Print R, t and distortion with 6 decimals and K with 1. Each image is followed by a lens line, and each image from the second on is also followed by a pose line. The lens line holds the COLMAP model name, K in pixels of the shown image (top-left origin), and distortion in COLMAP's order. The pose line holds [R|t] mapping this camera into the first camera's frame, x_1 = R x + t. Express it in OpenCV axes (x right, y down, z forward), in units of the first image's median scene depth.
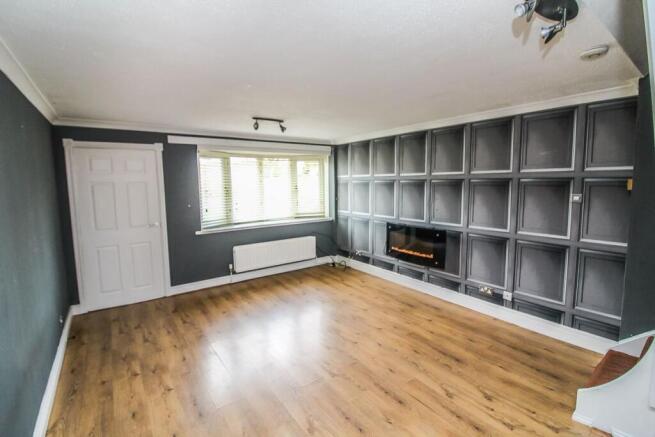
lens RADIAL K [[305.9, 0, 329.7], [0, 305.9, 211.4], [0, 0, 1]] dist [-0.000662, -0.014535]
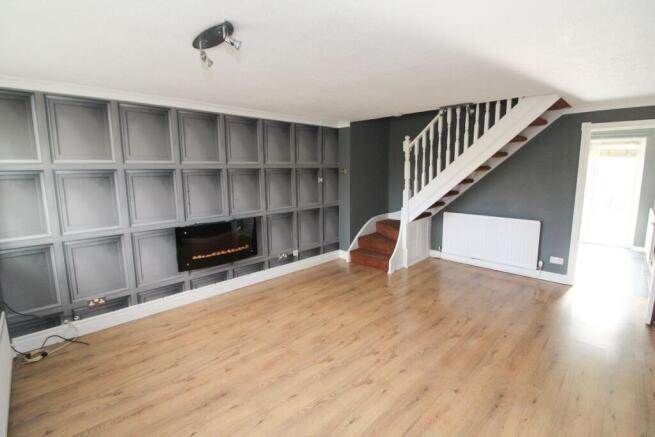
lens RADIAL K [[305.9, 0, 329.7], [0, 305.9, 211.4], [0, 0, 1]] dist [-0.000662, -0.014535]
pose [[-0.157238, -0.122888, 0.979885, -0.666447], [0.107568, 0.984193, 0.140689, -0.075574], [-0.981685, 0.127526, -0.141534, 0.865796]]
